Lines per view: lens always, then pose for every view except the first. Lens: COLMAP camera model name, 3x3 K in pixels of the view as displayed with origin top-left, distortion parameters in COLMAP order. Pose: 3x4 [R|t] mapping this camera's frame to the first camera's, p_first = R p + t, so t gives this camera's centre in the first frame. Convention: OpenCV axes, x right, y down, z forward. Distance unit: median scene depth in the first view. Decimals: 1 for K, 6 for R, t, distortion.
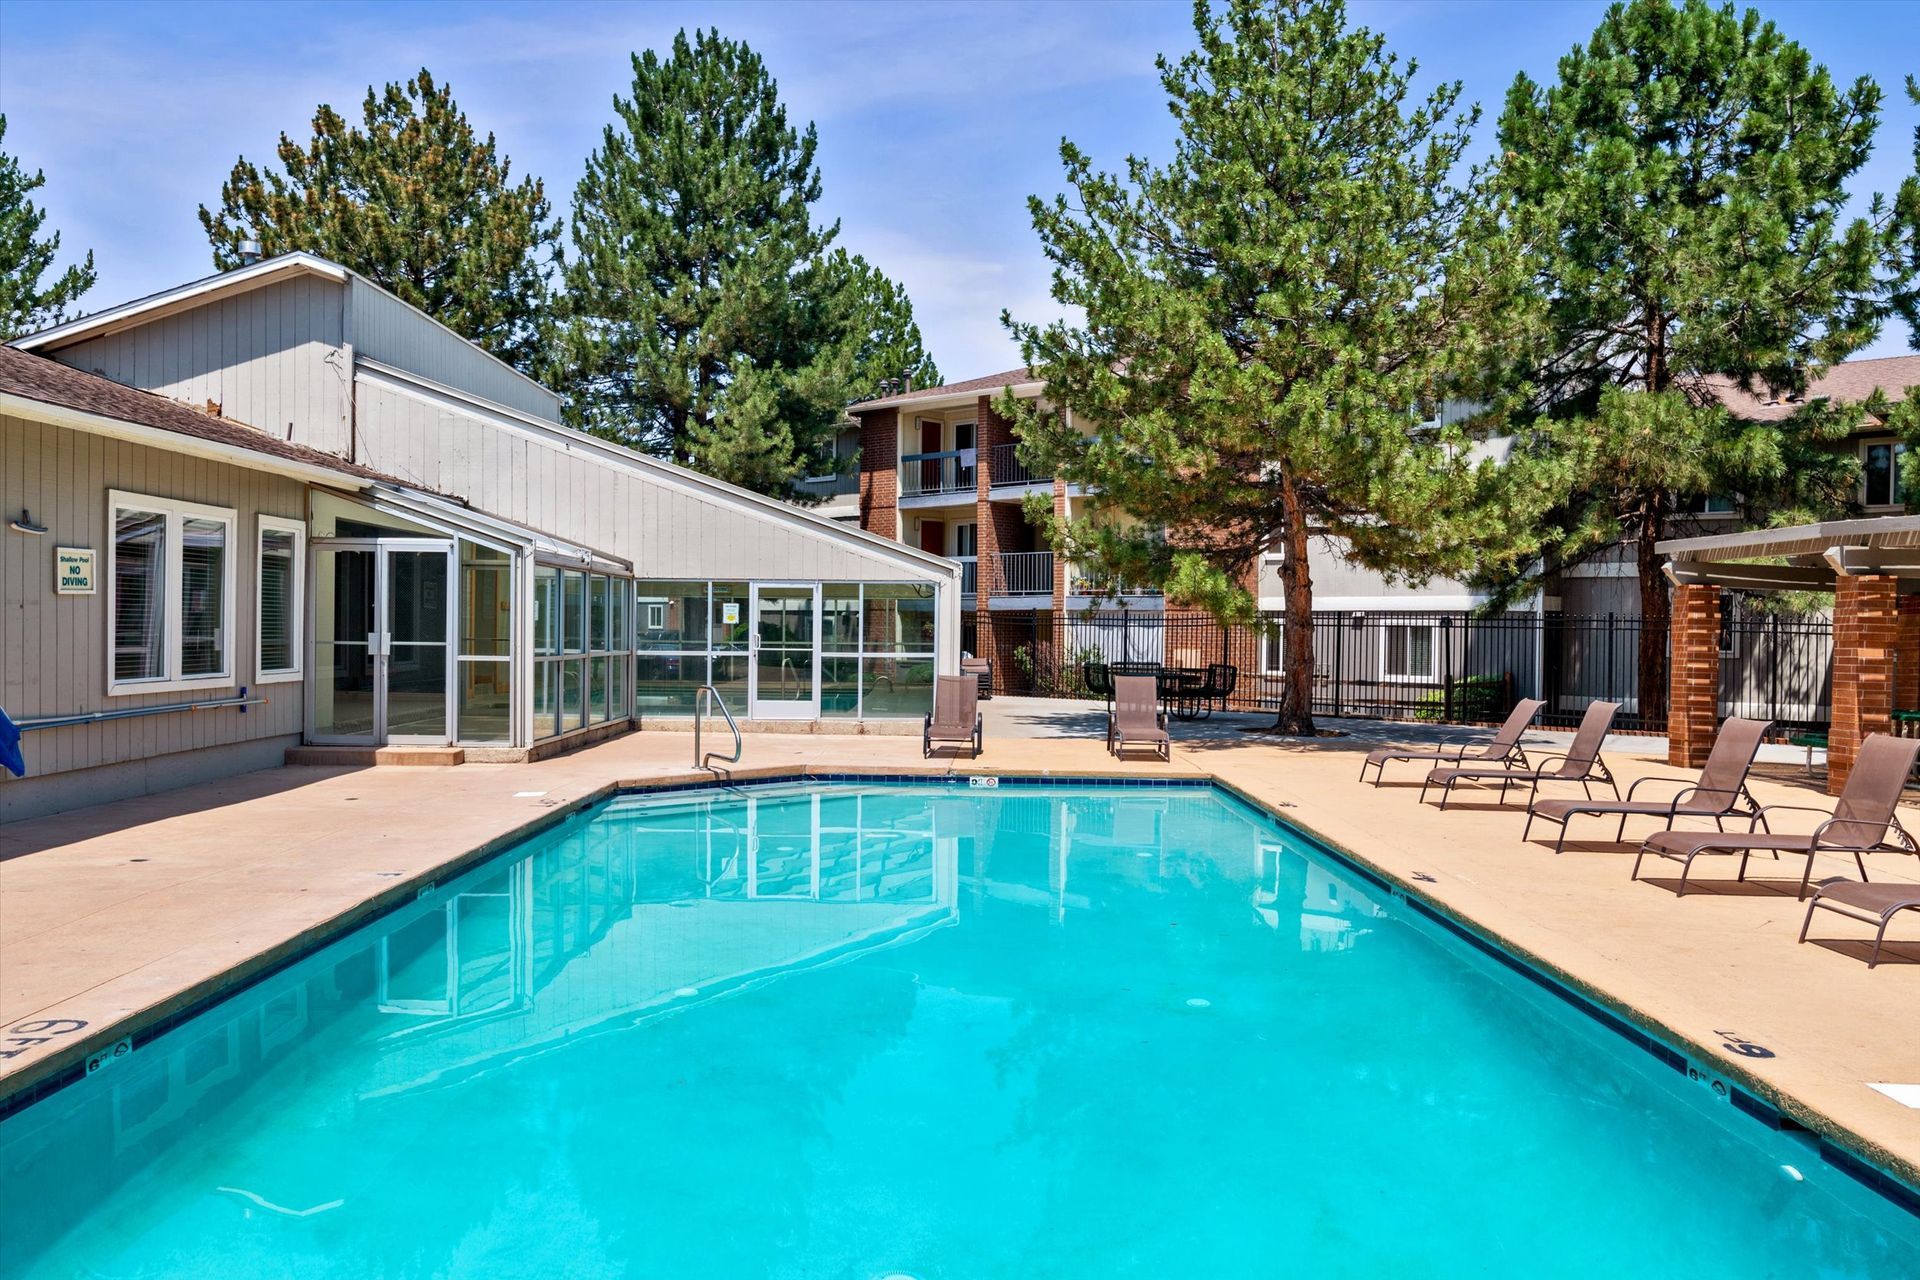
lens RADIAL K [[1483.9, 0, 960.0], [0, 1483.9, 640.0], [0, 0, 1]] dist [-0.009413, -0.002178]
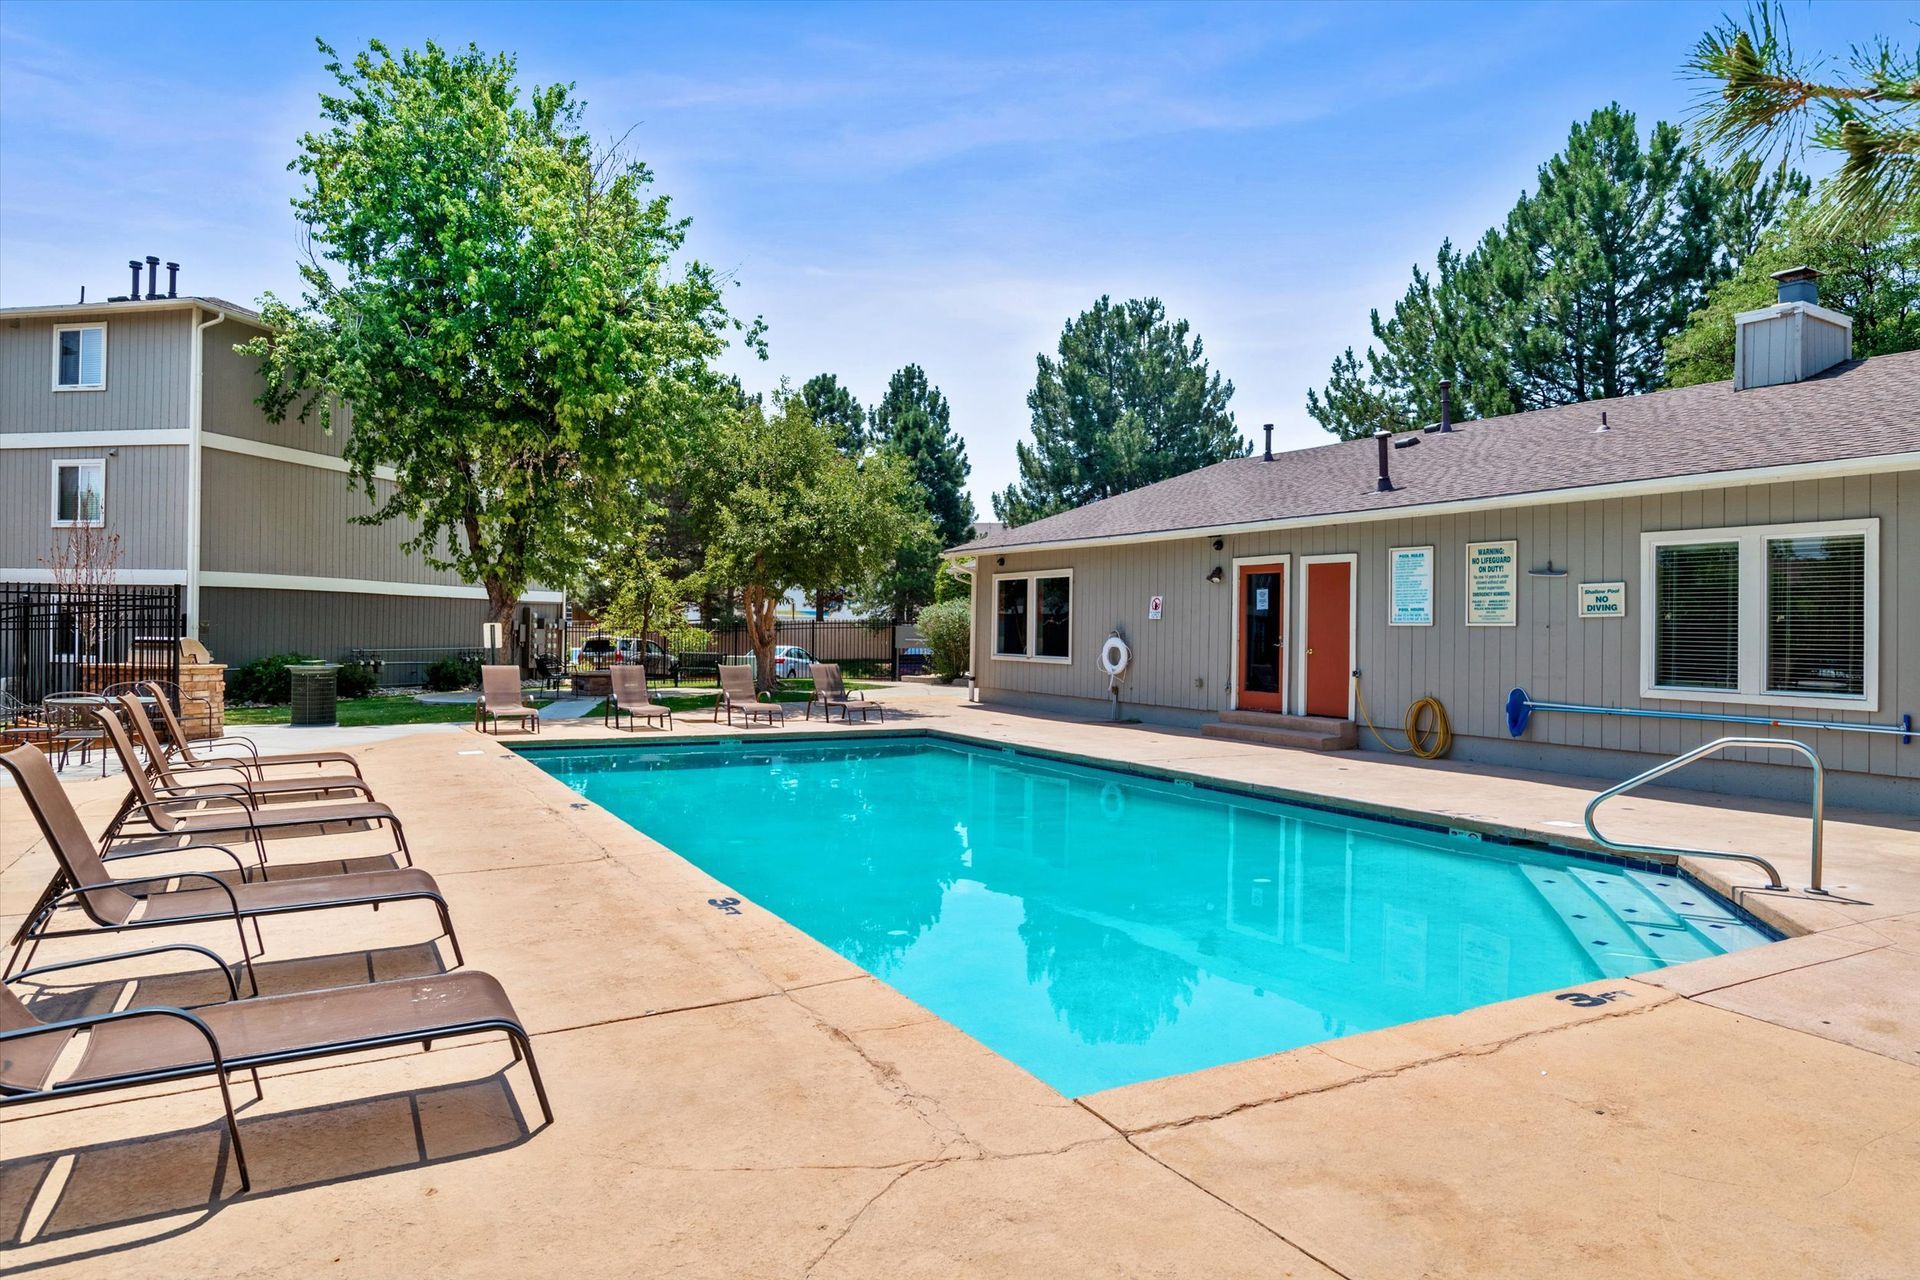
lens RADIAL K [[1013.8, 0, 968.0], [0, 1013.8, 619.2], [0, 0, 1]] dist [-0.051624, 0.000431]
pose [[-0.845379, -0.030134, -0.533317, 0.213382], [-0.030771, 0.999497, -0.007699, -0.002463], [0.533280, 0.009902, -0.845881, 0.830171]]
